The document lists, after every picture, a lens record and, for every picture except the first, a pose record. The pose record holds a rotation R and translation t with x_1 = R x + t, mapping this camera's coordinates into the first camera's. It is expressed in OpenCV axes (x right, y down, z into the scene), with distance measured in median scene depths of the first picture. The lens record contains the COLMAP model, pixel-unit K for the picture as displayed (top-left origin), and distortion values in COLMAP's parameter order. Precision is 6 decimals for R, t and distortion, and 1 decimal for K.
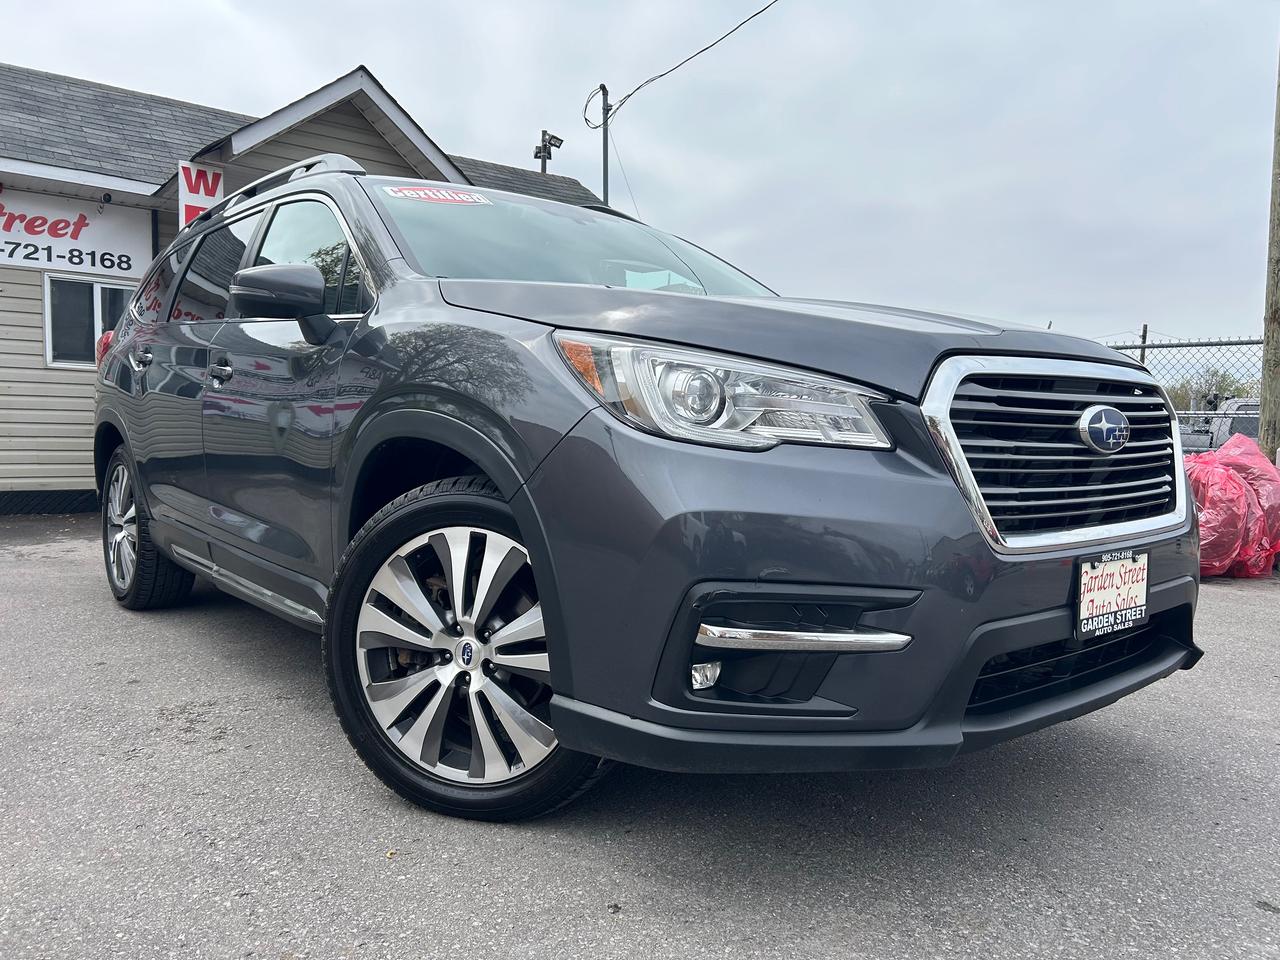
lens RADIAL K [[983.6, 0, 650.9], [0, 983.6, 484.9], [0, 0, 1]] dist [0.042853, -0.030993]
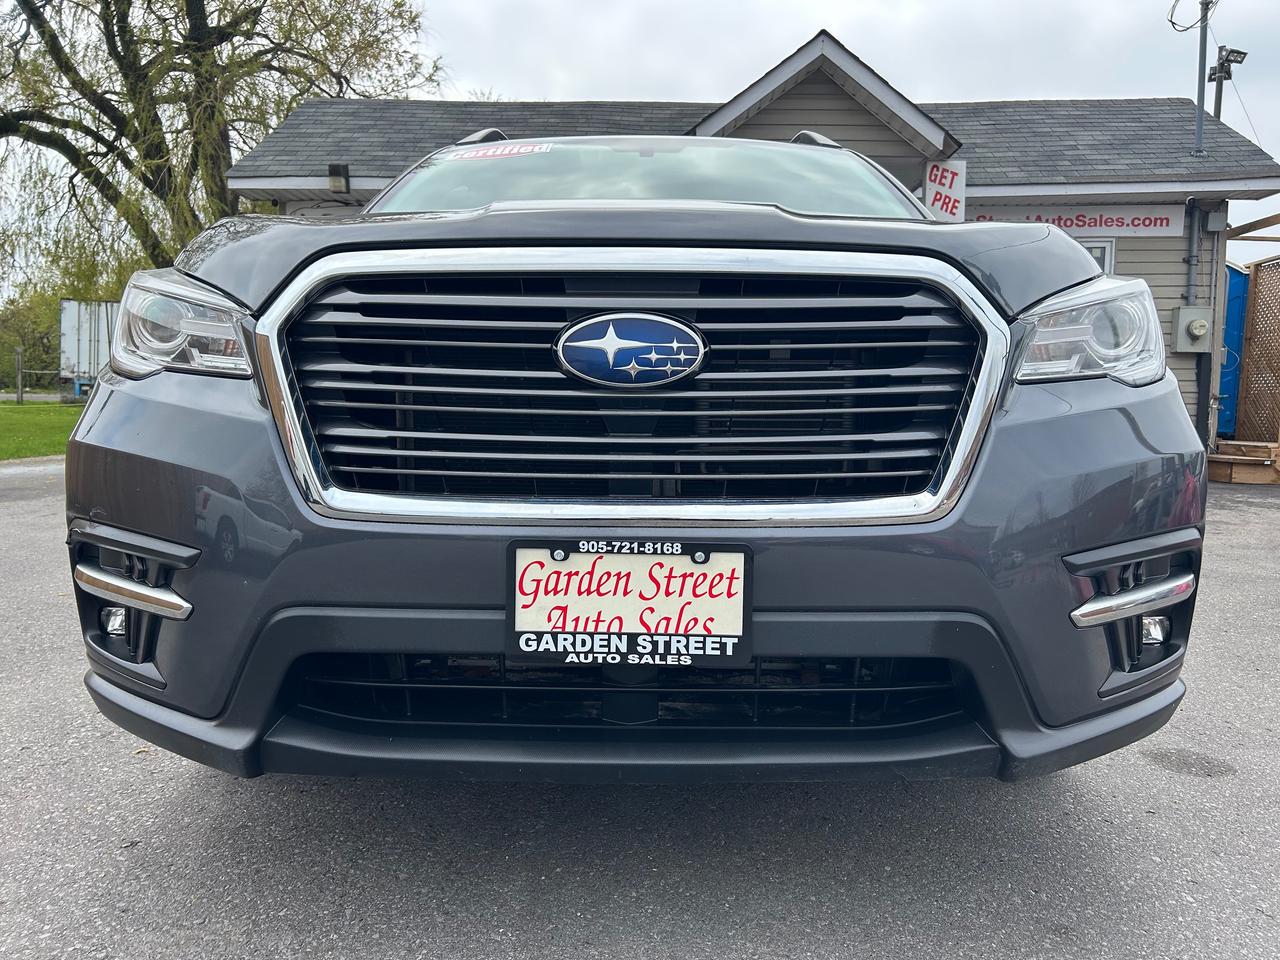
lens RADIAL K [[983.6, 0, 649.0], [0, 983.6, 483.7], [0, 0, 1]] dist [0.042853, -0.030993]
pose [[0.752473, 0.053757, -0.656426, 0.864704], [-0.043335, 0.998545, 0.032099, 0.009336], [0.657196, 0.004292, 0.753707, 0.510909]]
